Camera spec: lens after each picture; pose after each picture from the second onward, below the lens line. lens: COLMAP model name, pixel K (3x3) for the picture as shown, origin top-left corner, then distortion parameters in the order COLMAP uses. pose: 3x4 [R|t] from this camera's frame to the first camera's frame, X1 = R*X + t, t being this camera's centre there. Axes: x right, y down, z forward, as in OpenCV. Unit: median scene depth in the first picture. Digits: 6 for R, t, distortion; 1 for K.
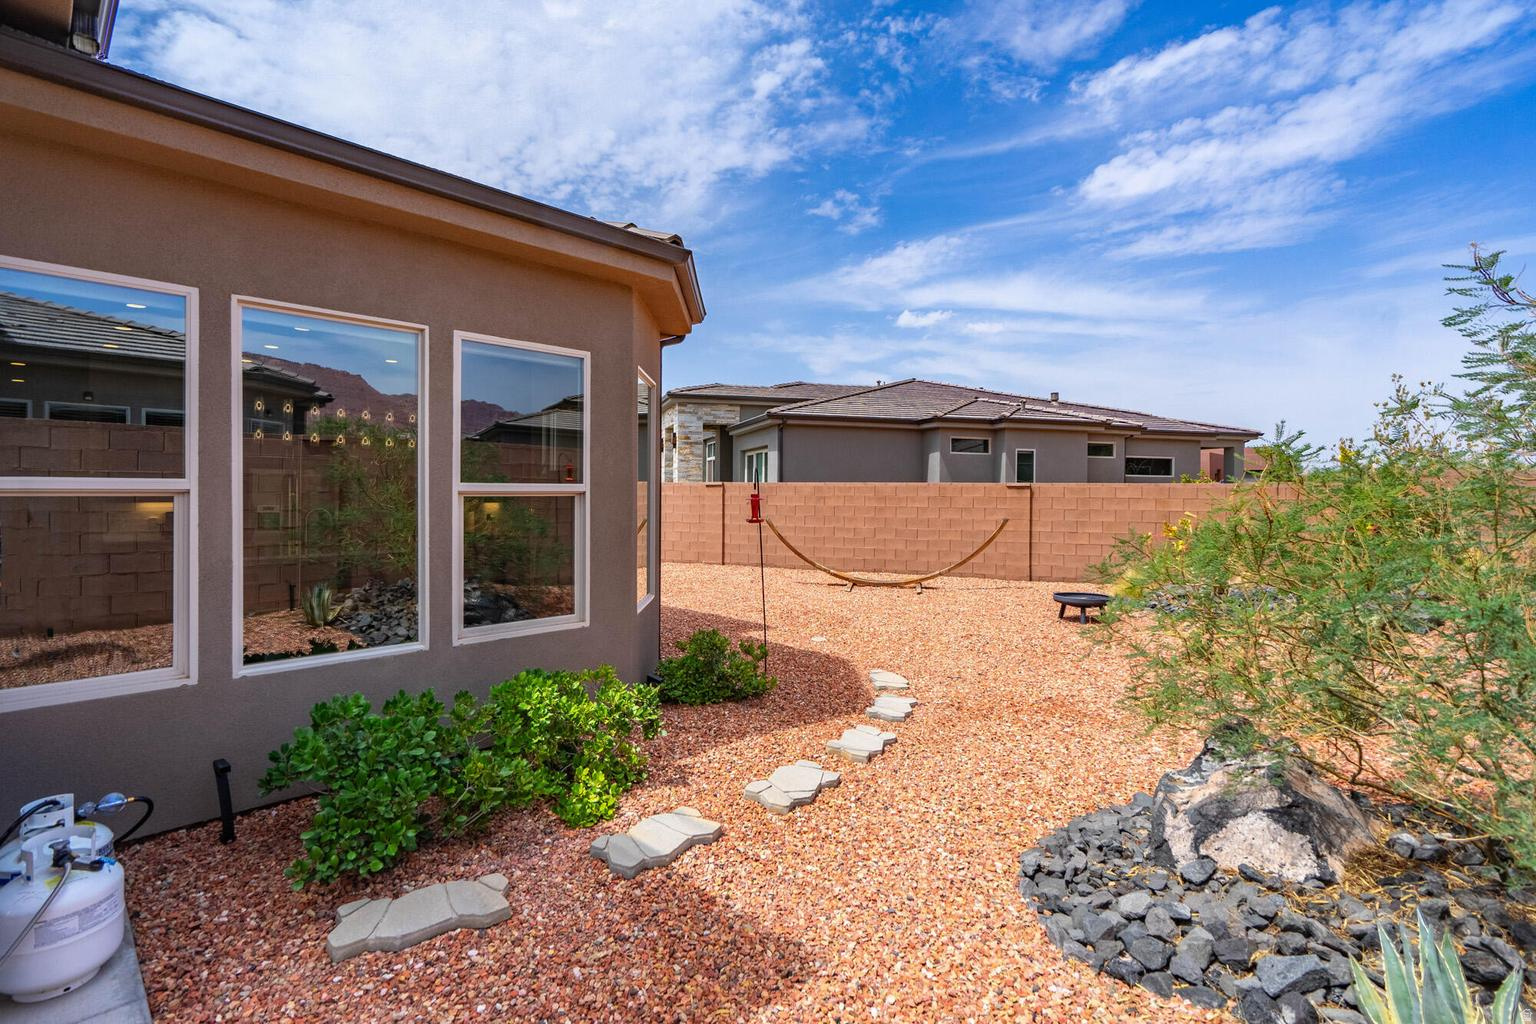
lens RADIAL K [[715.6, 0, 769.2], [0, 715.6, 505.3], [0, 0, 1]] dist [-0.002384, 0.001589]
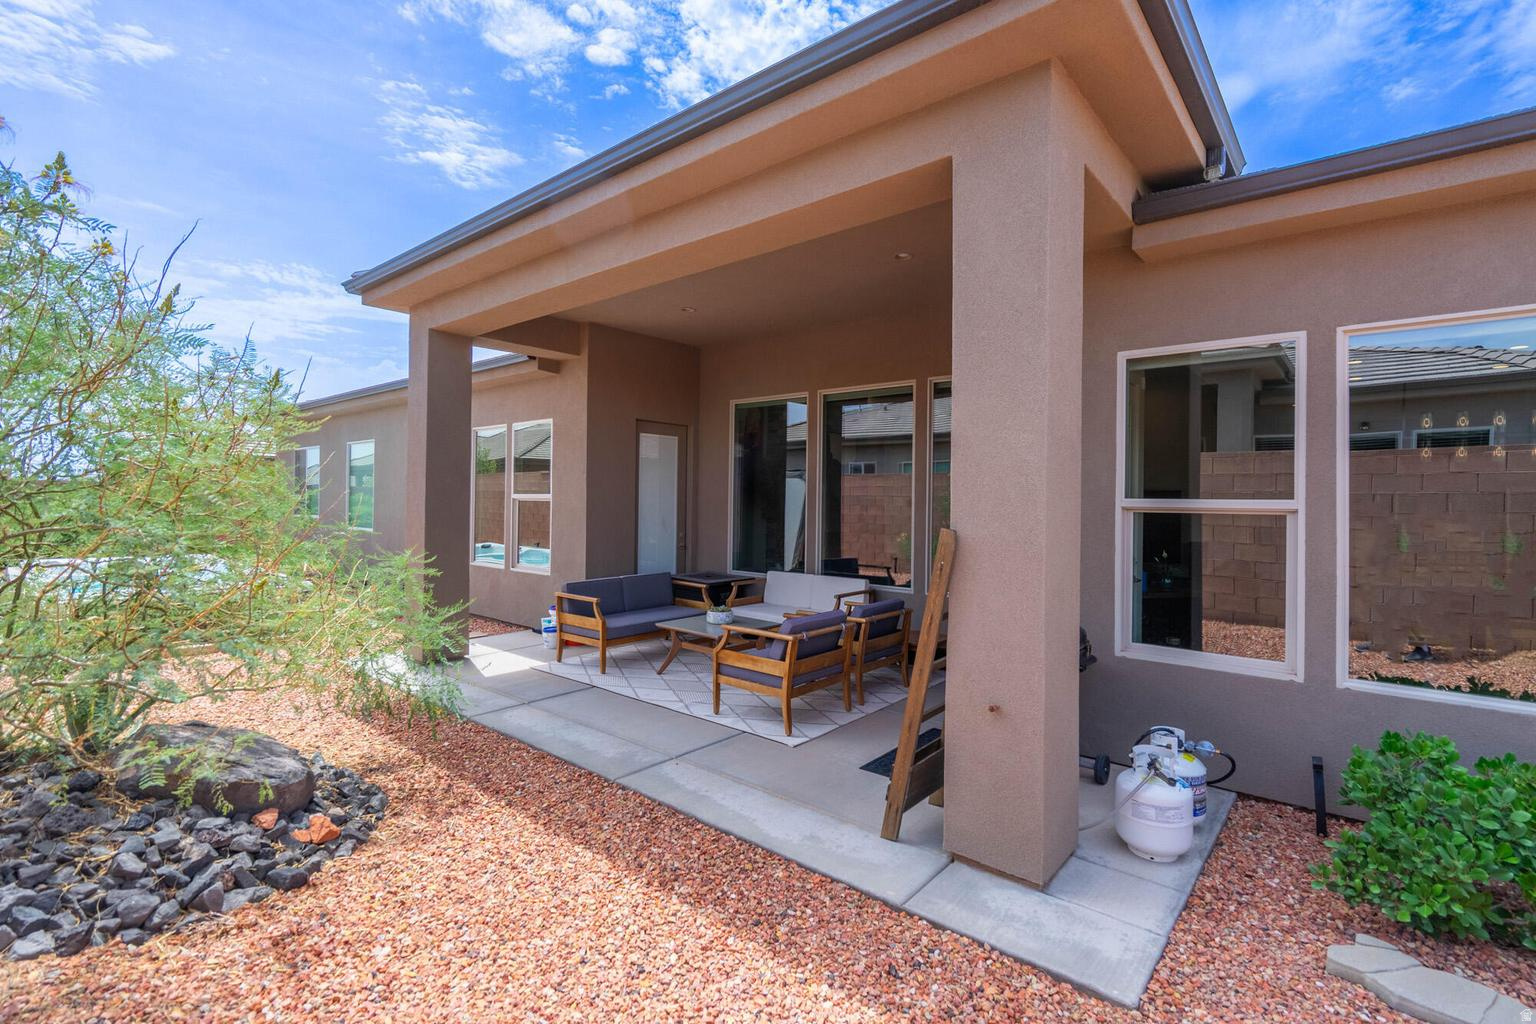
lens RADIAL K [[715.6, 0, 769.4], [0, 715.6, 509.2], [0, 0, 1]] dist [-0.002384, 0.001589]
pose [[0.044176, 0.000605, -0.999024, 0.339398], [-0.023537, 0.999723, -0.000435, -0.001997], [0.998746, 0.023533, 0.044178, 0.128578]]
